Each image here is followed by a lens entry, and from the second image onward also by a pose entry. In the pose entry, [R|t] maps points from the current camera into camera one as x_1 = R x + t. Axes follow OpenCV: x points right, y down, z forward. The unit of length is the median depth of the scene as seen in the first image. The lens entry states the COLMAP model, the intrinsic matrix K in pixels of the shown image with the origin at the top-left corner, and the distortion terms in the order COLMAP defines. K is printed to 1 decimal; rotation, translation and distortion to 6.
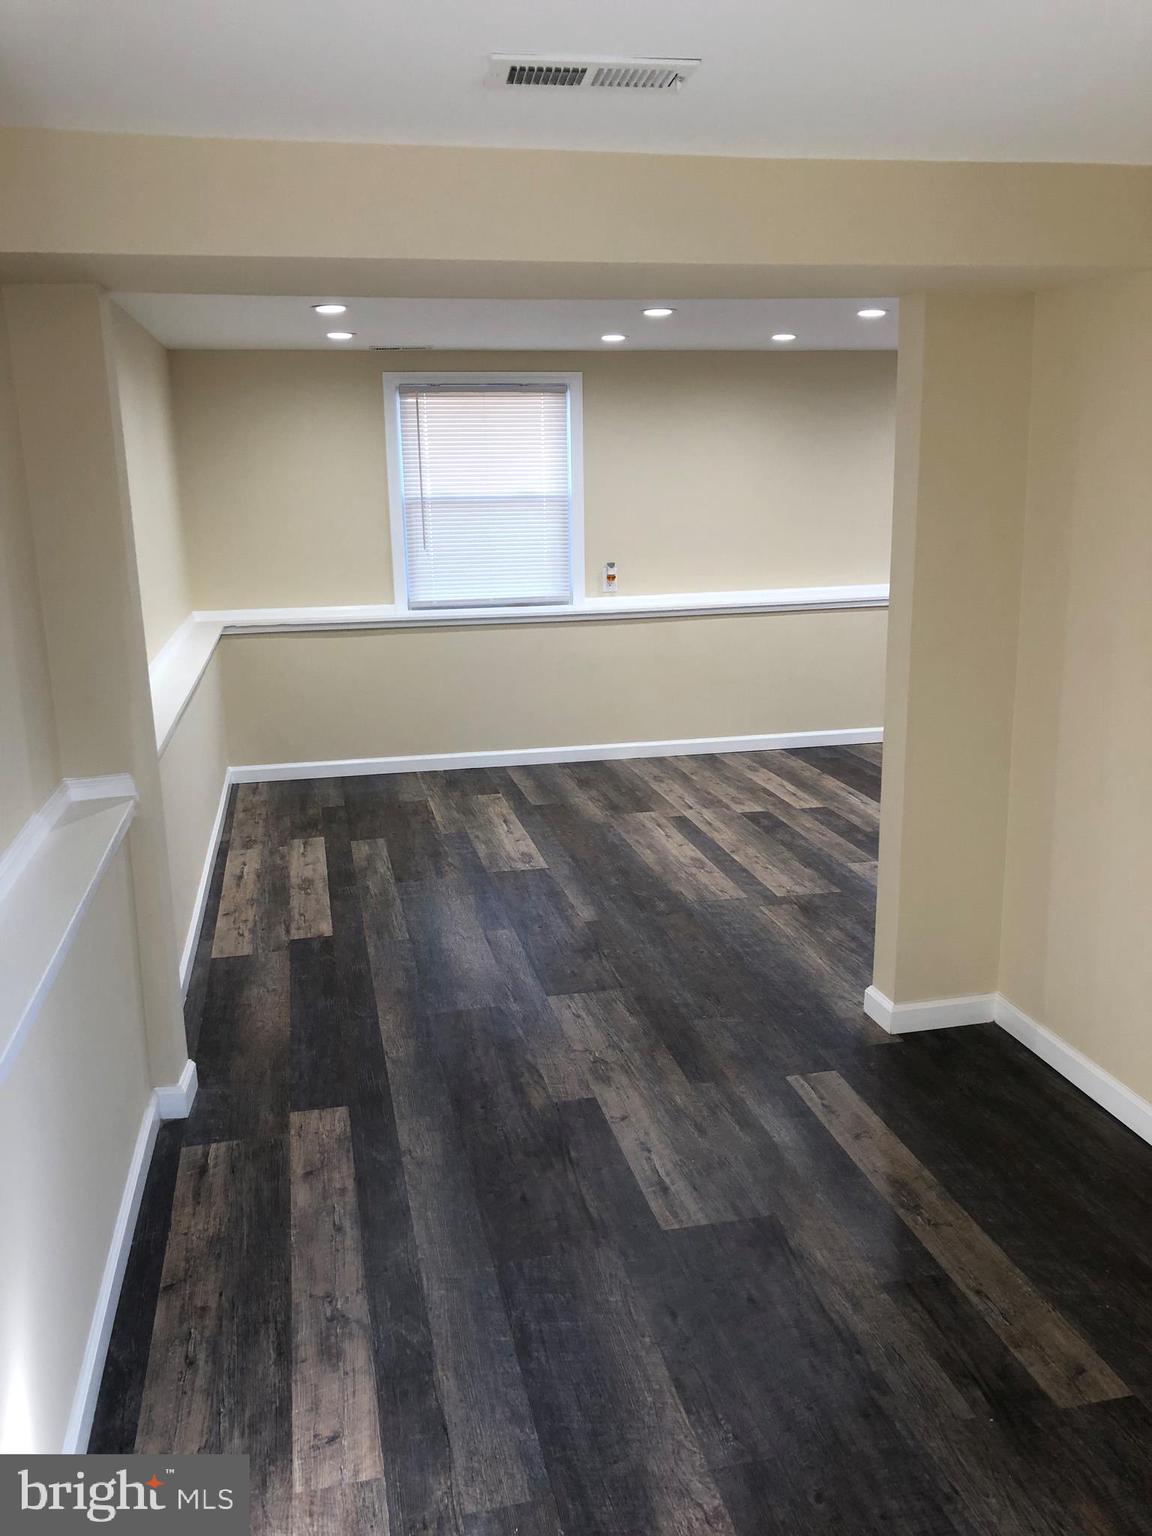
lens RADIAL K [[1244.3, 0, 576.0], [0, 1244.3, 768.0], [0, 0, 1]] dist [0.123687, -0.319887]
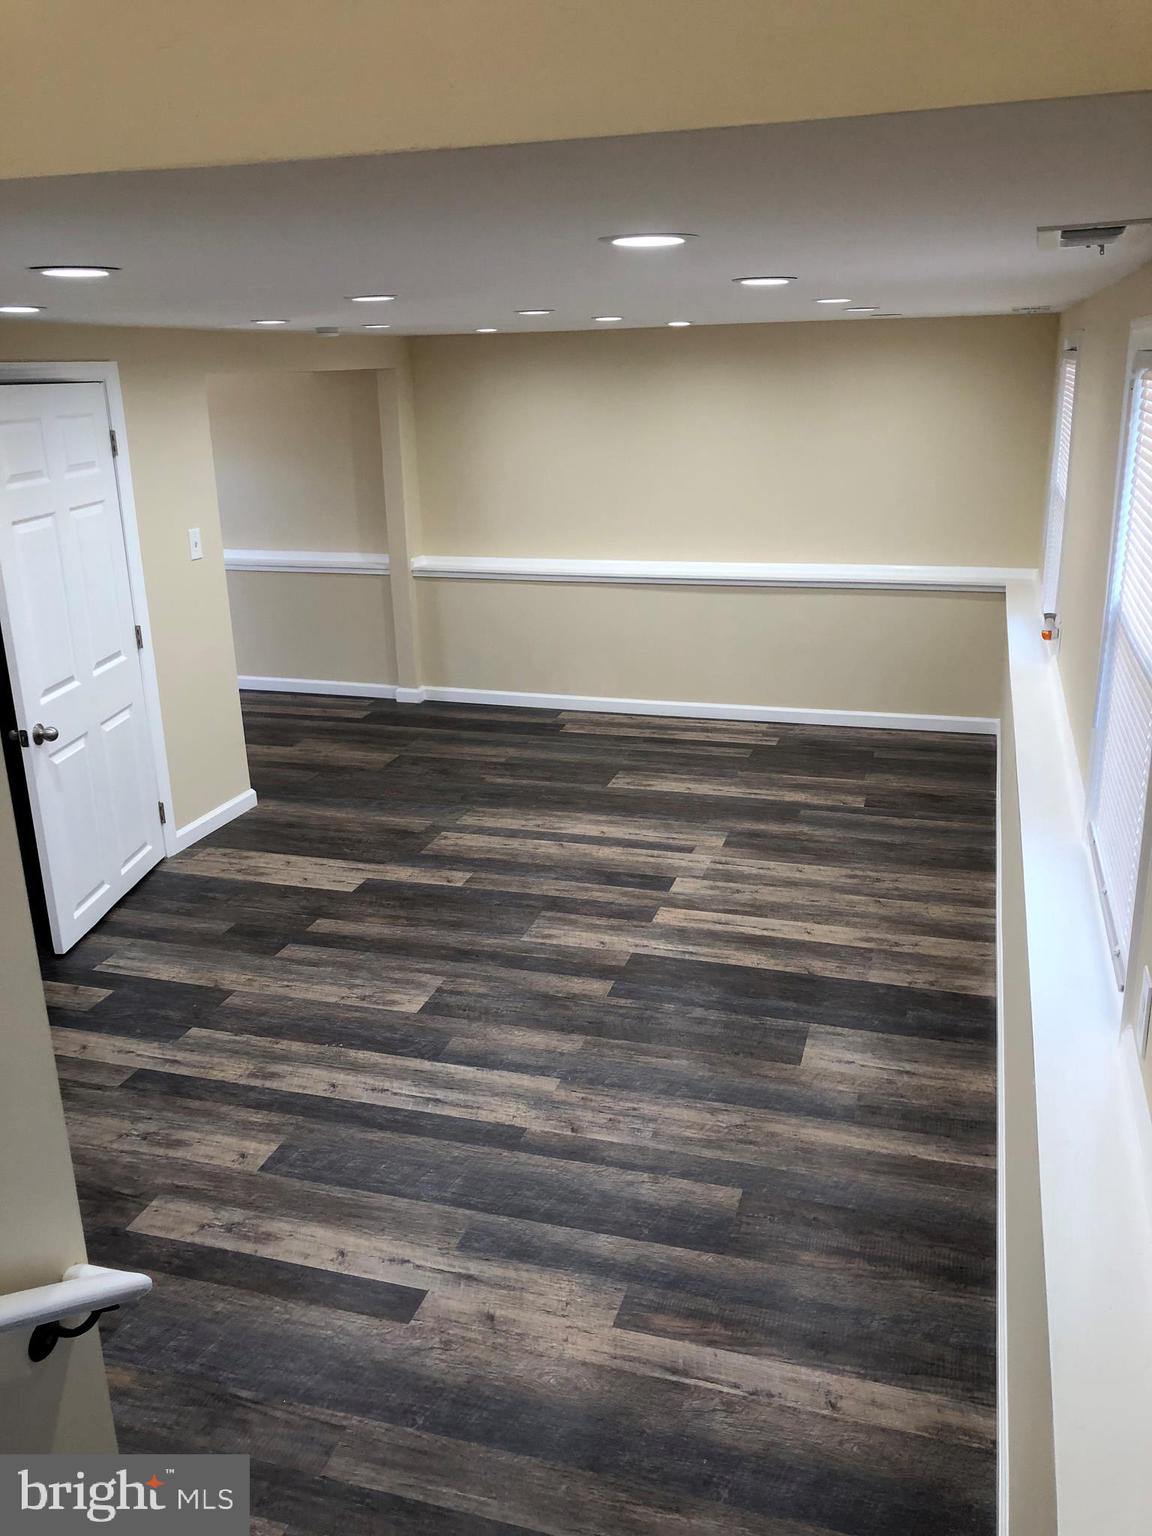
lens RADIAL K [[1244.3, 0, 576.0], [0, 1244.3, 768.0], [0, 0, 1]] dist [0.123687, -0.319887]
pose [[-0.491947, 0.297608, -0.818180, 0.896644], [-0.173851, 0.887255, 0.427264, -0.411014], [0.853091, 0.352432, -0.384743, 1.309252]]
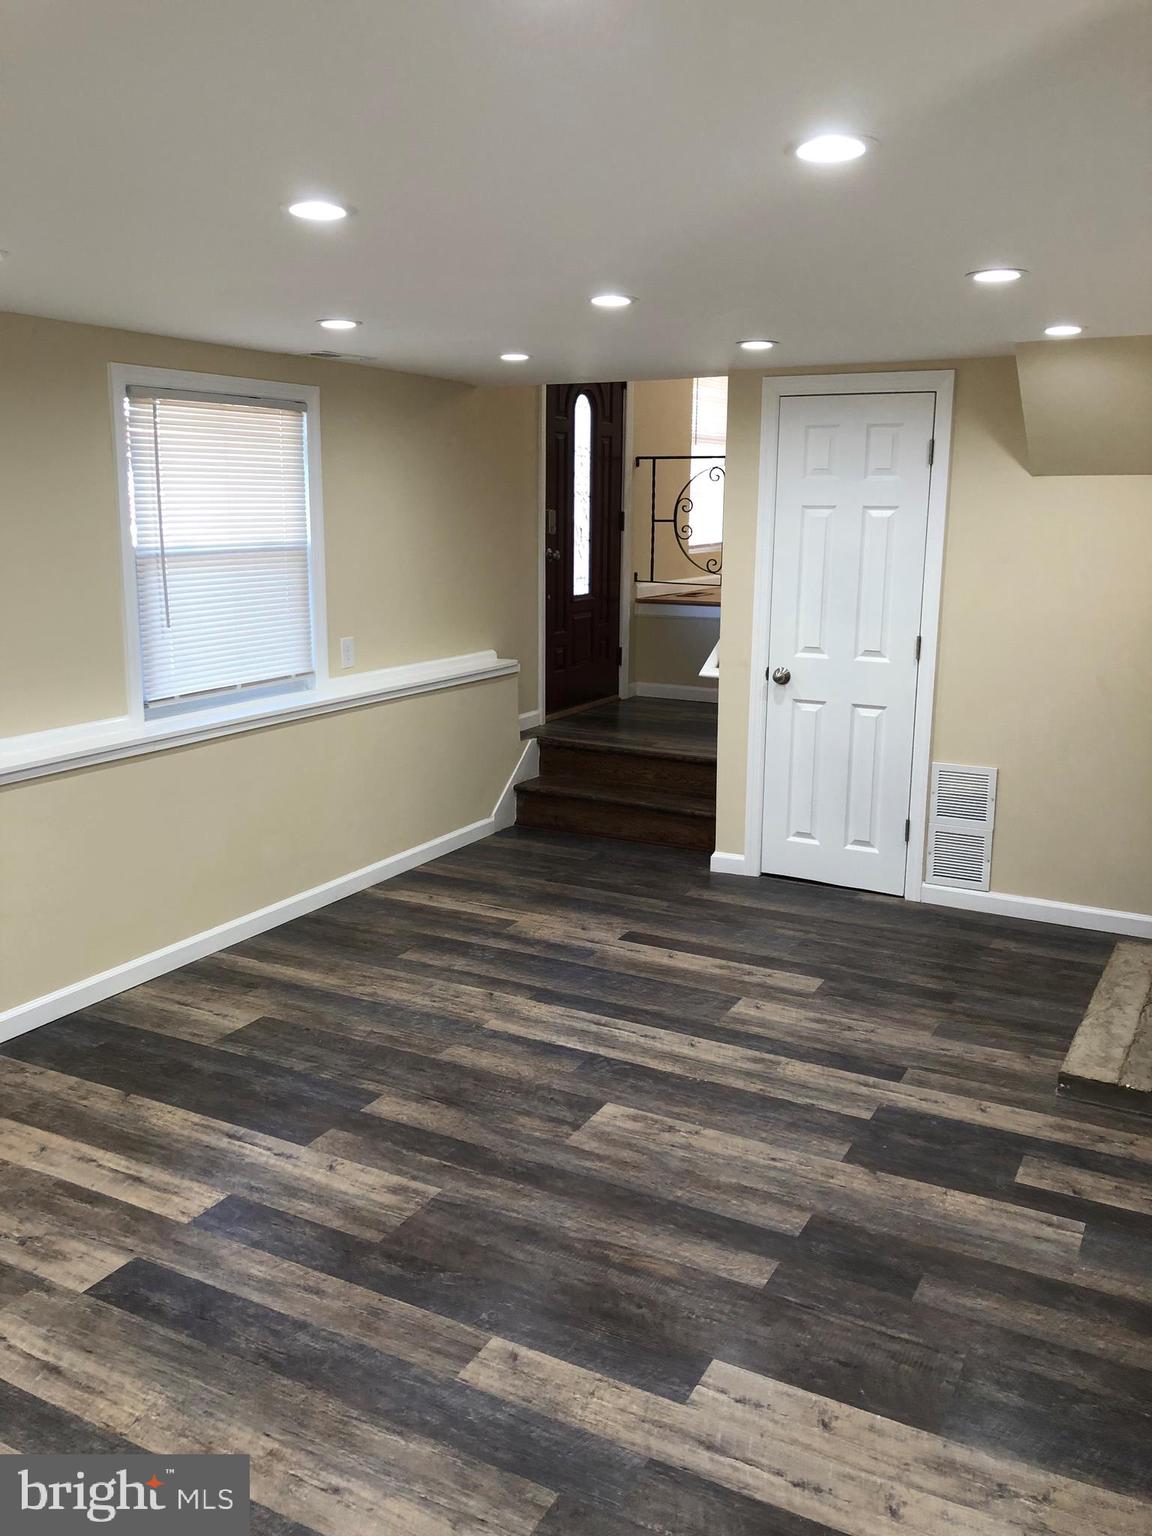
lens RADIAL K [[1258.5, 0, 576.9], [0, 1258.5, 759.6], [0, 0, 1]] dist [0.055603, -0.051715]
pose [[0.651999, -0.131399, 0.746748, -0.073073], [0.159891, 0.986549, 0.033991, -0.146413], [-0.741170, 0.097236, 0.664238, 0.573825]]
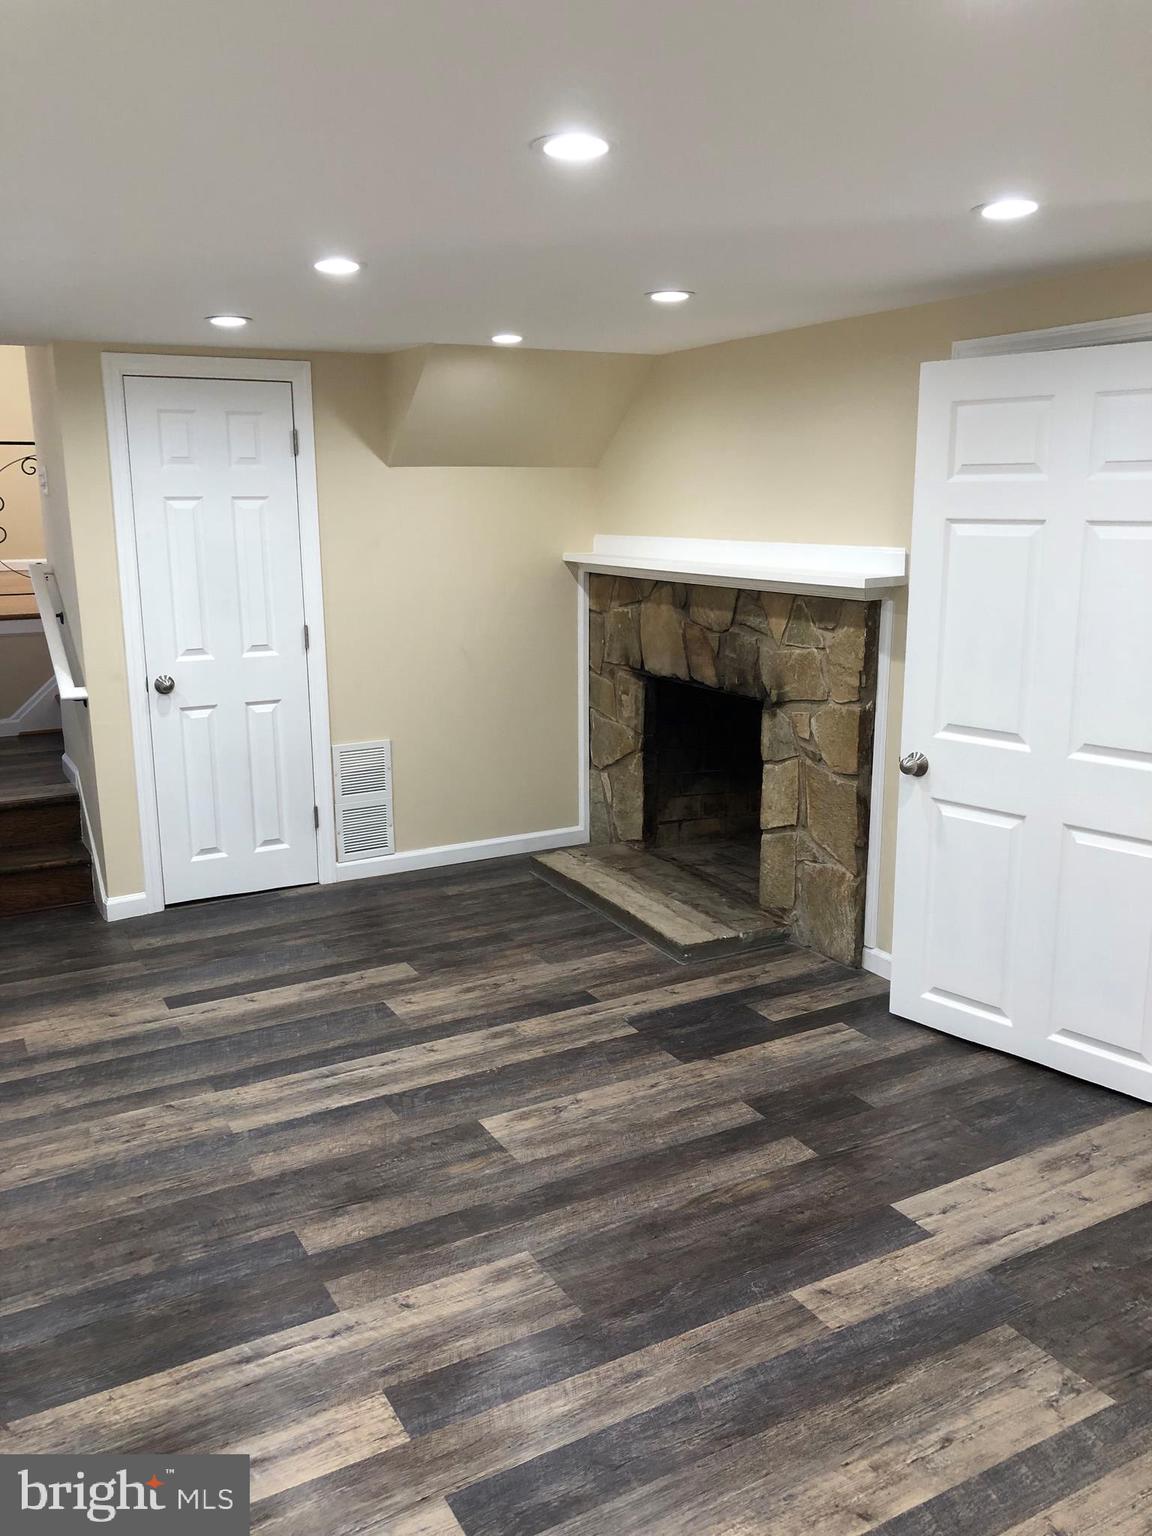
lens RADIAL K [[1267.3, 0, 576.0], [0, 1267.3, 768.0], [0, 0, 1]] dist [0.057551, -0.067270]
pose [[-0.281081, -0.182756, 0.942122, -0.167556], [0.243449, 0.936009, 0.254203, -0.253091], [-0.928292, 0.300811, -0.218603, 1.036291]]
